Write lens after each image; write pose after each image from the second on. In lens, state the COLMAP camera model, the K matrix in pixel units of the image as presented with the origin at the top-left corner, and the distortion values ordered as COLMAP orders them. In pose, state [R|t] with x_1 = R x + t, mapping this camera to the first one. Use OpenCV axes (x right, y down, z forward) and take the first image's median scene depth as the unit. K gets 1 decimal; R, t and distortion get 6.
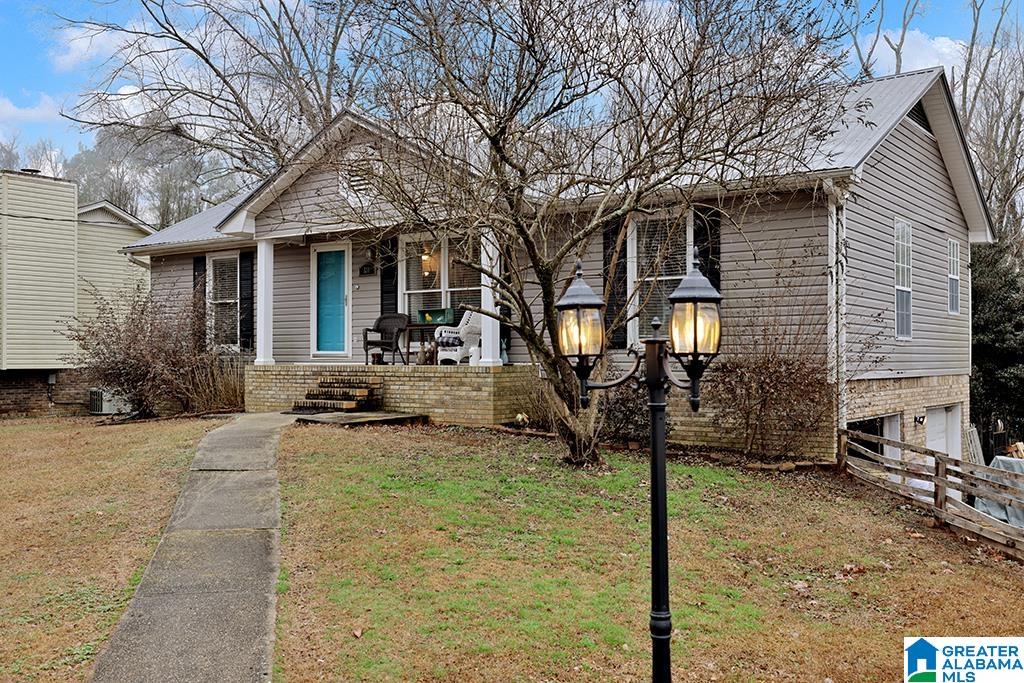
lens RADIAL K [[979.6, 0, 512.0], [0, 979.6, 341.5], [0, 0, 1]] dist [0.043770, 0.002002]
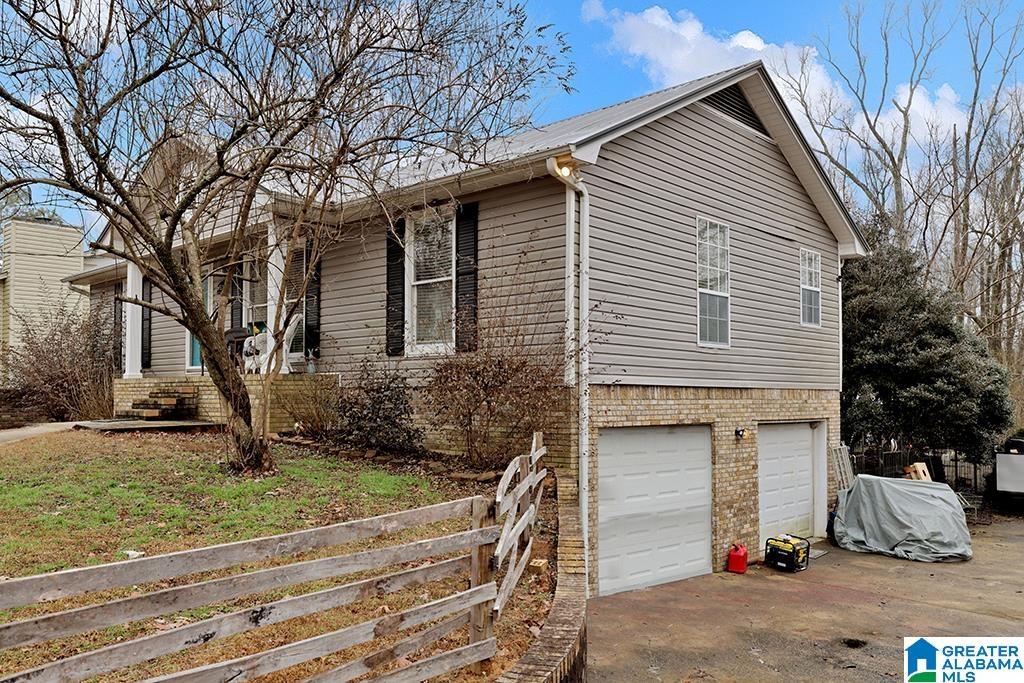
lens RADIAL K [[815.4, 0, 513.2], [0, 815.4, 365.9], [0, 0, 1]] dist [-0.001840, 0.037507]
pose [[0.992137, -0.002182, -0.125135, 0.275017], [-0.000422, 0.999784, -0.020778, 0.029345], [0.125153, 0.020668, 0.991922, 0.185665]]
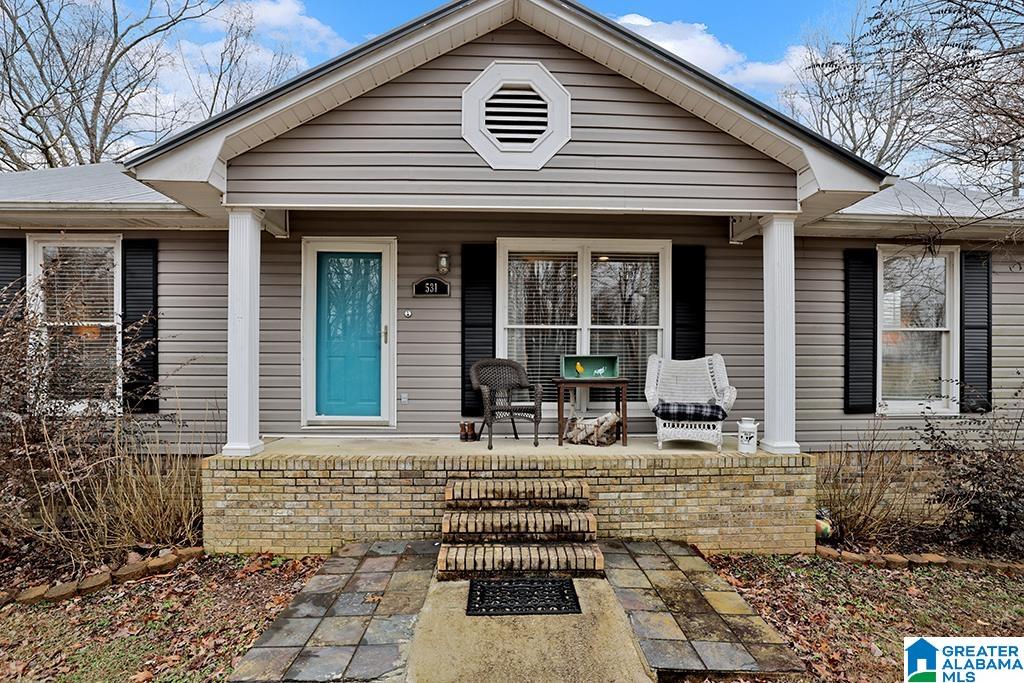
lens RADIAL K [[477.9, 0, 512.5], [0, 477.9, 368.2], [0, 0, 1]] dist [-0.039142, 0.000038]
pose [[0.790083, -0.000834, 0.612999, -0.302853], [-0.014352, 0.999700, 0.019858, -0.028836], [-0.612832, -0.024488, 0.789834, 0.746281]]
